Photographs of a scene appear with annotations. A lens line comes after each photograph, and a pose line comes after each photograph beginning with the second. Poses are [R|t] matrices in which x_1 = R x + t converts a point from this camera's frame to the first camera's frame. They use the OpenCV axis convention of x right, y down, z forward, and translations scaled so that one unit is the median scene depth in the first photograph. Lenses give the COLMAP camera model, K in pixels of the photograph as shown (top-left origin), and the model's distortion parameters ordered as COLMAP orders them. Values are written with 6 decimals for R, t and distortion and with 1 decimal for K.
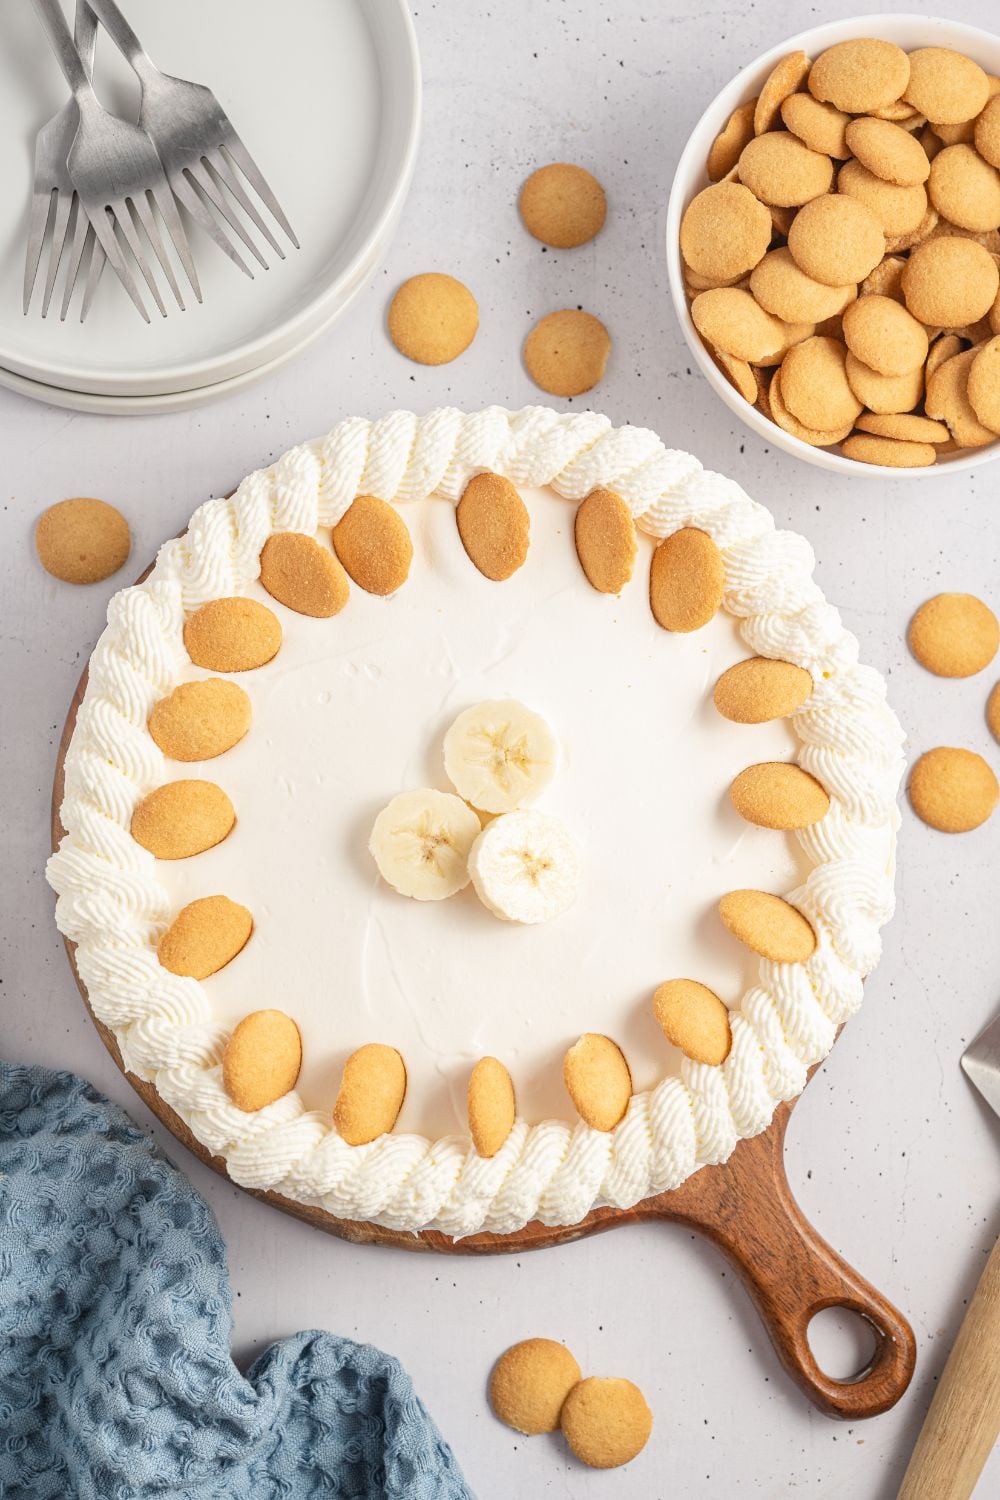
lens RADIAL K [[2176.9, 0, 500.0], [0, 2176.9, 750.0], [0, 0, 1]] dist [0.027640, -0.001078]
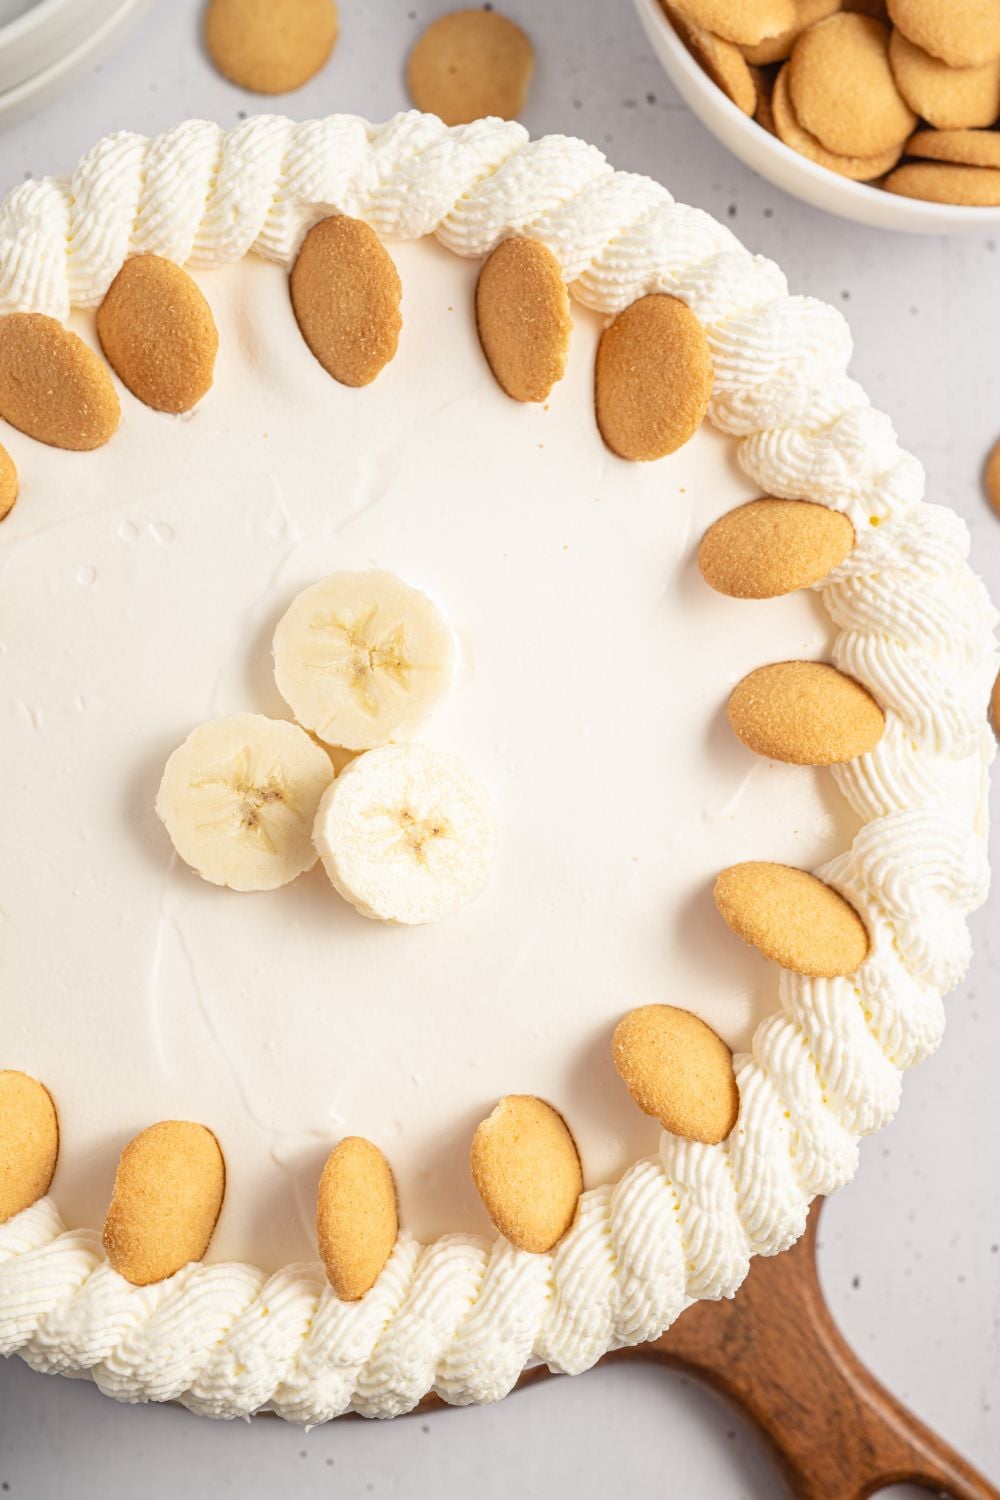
lens RADIAL K [[2176.9, 0, 500.0], [0, 2176.9, 750.0], [0, 0, 1]] dist [0.027640, -0.001078]
pose [[0.999709, -0.023113, 0.006864, 0.035068], [0.023017, 0.999640, 0.013771, 0.021280], [-0.007180, -0.013609, 0.999882, 0.368981]]
